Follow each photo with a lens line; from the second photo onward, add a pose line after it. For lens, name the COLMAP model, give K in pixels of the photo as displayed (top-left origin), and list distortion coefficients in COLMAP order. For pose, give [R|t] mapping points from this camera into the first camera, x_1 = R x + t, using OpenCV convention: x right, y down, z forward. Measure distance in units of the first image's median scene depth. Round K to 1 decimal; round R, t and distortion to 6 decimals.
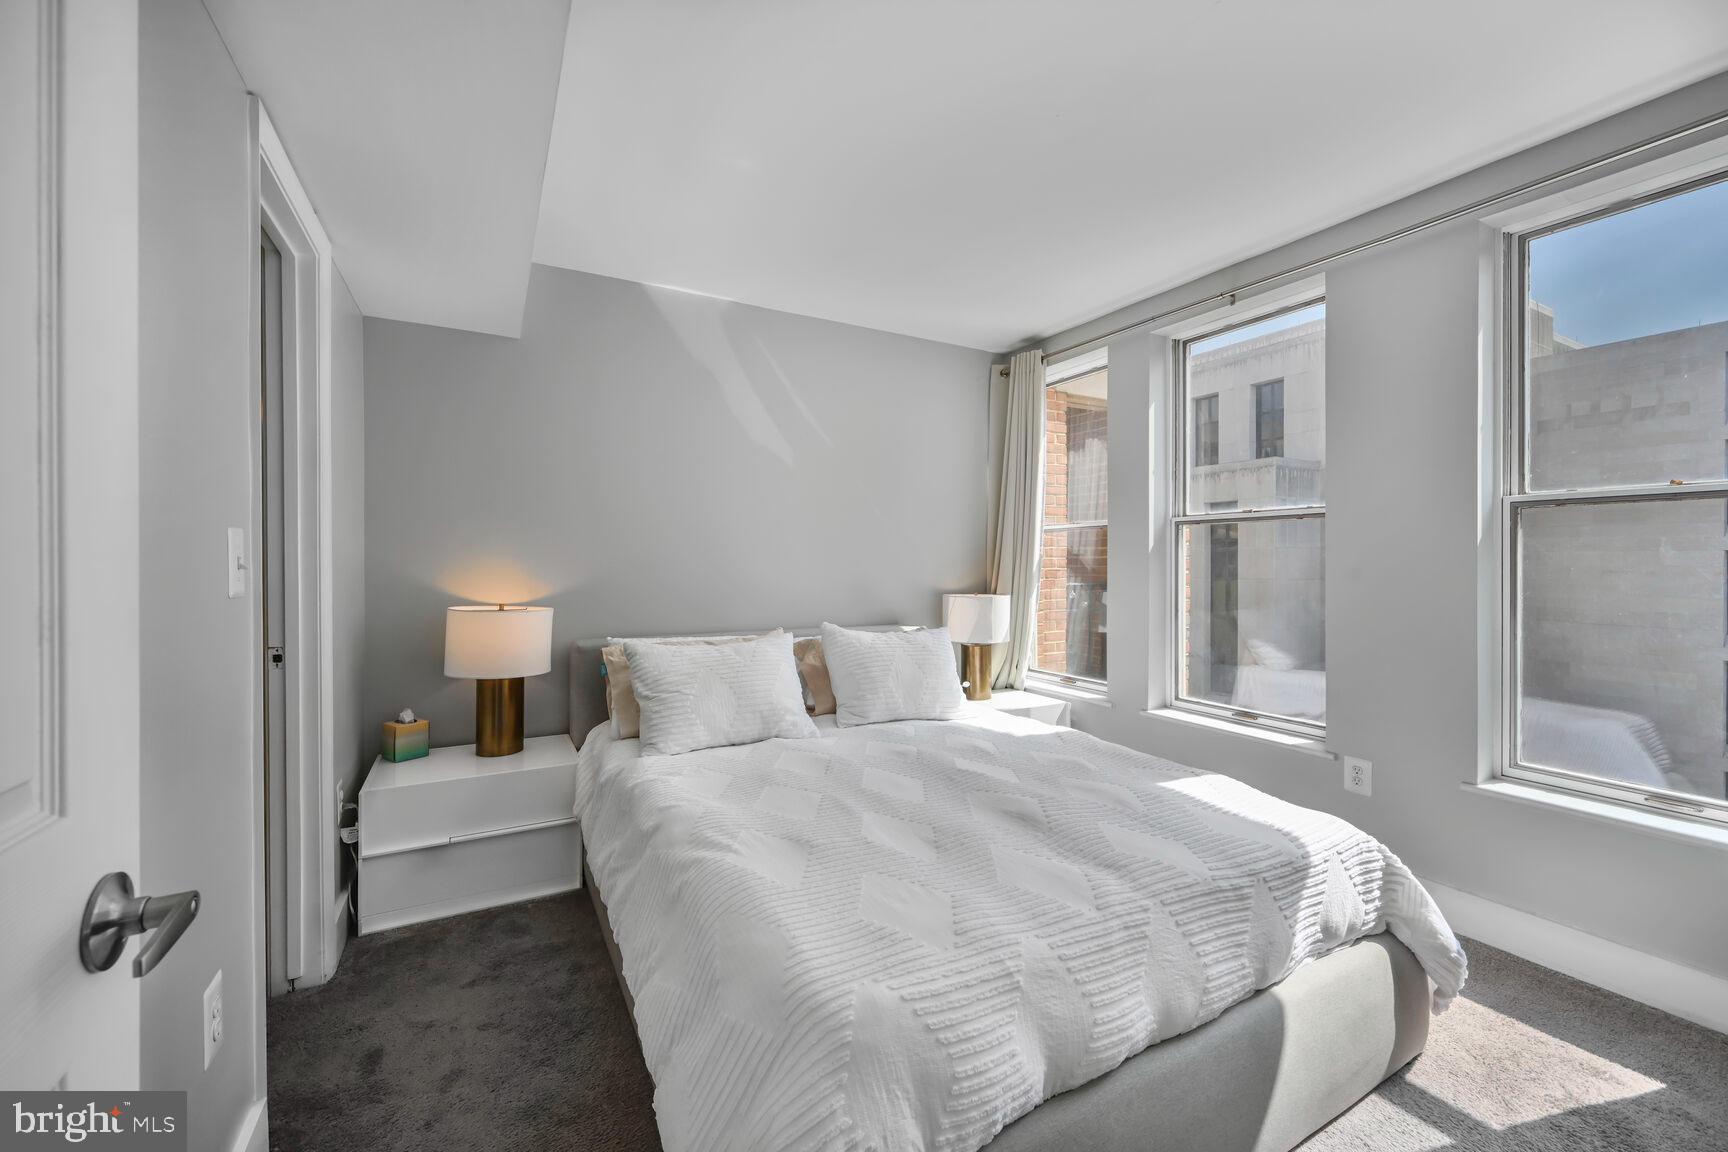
lens RADIAL K [[689.9, 0, 867.0], [0, 689.9, 570.3], [0, 0, 1]] dist [-0.000160, -0.000211]
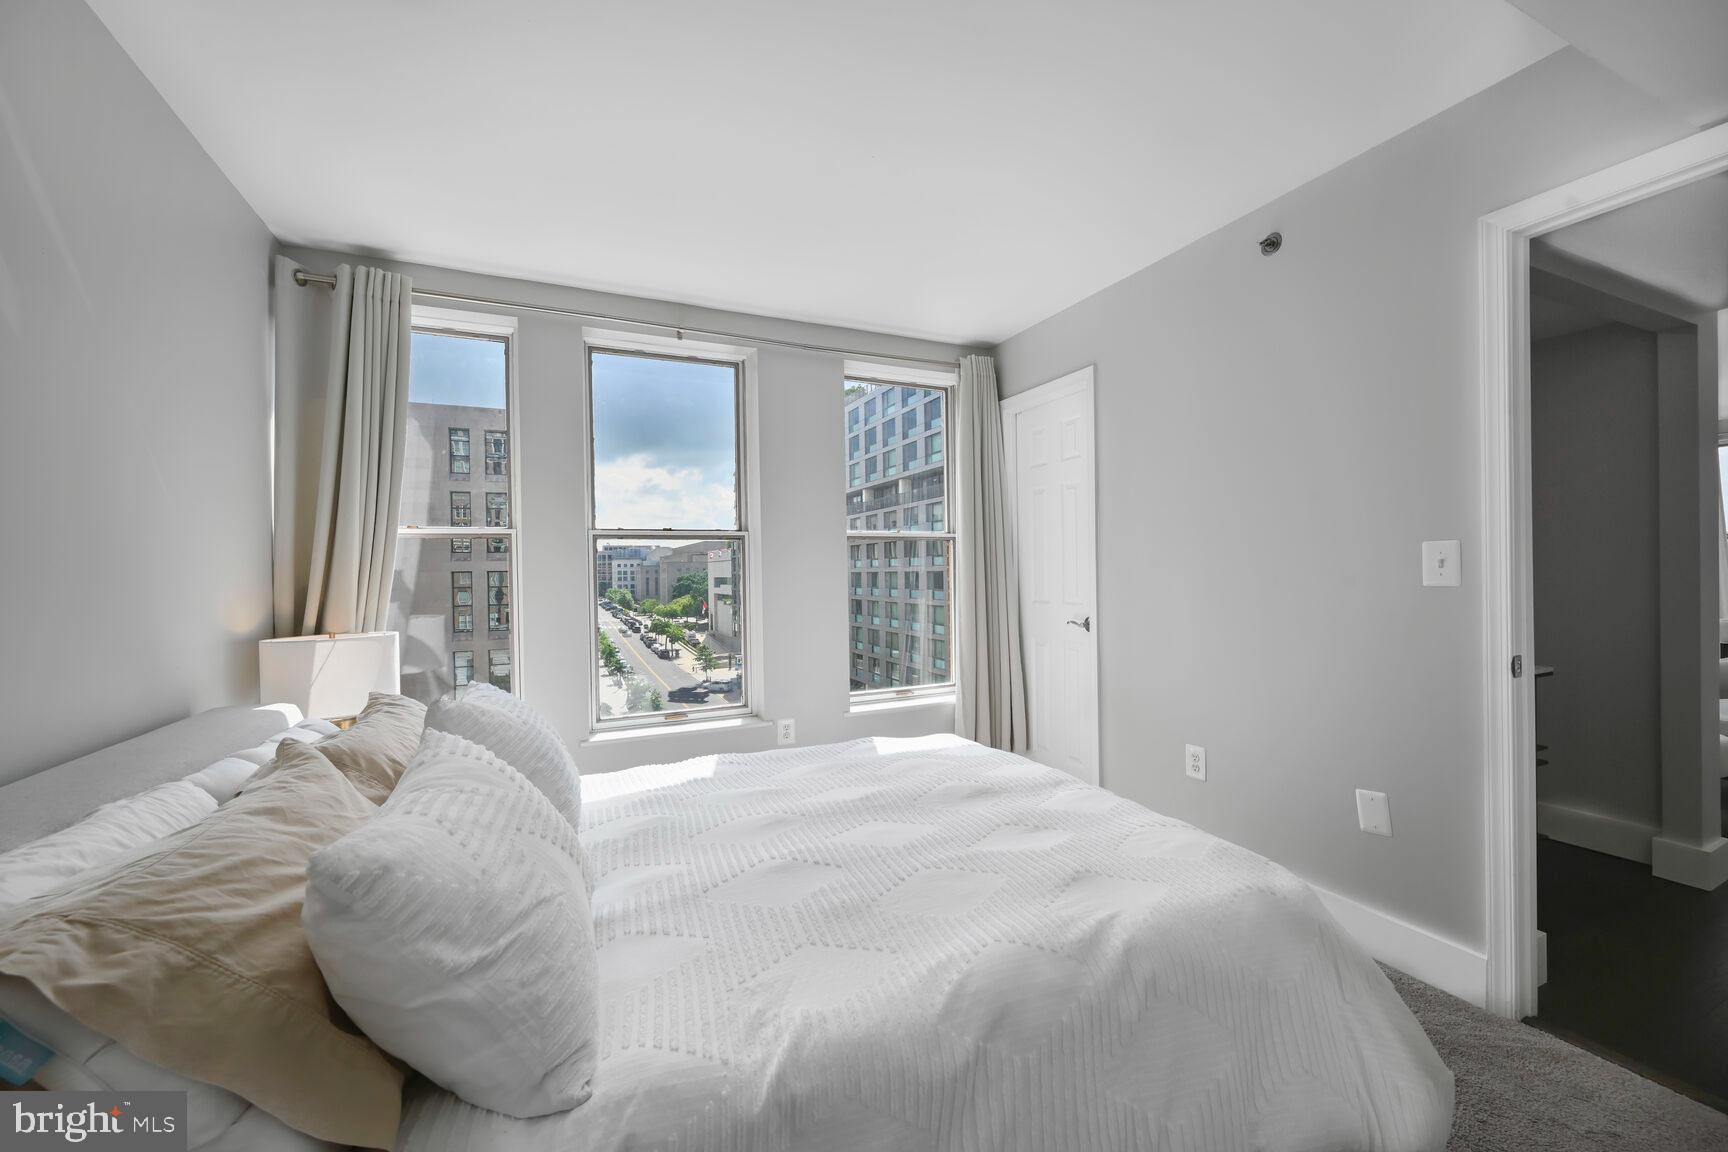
lens RADIAL K [[689.9, 0, 875.8], [0, 689.9, 568.5], [0, 0, 1]] dist [-0.000160, -0.000211]
pose [[0.067206, 0.000952, 0.997739, -0.722163], [0.032625, 0.999463, -0.003151, -0.011777], [-0.997206, 0.032763, 0.067139, 0.844811]]
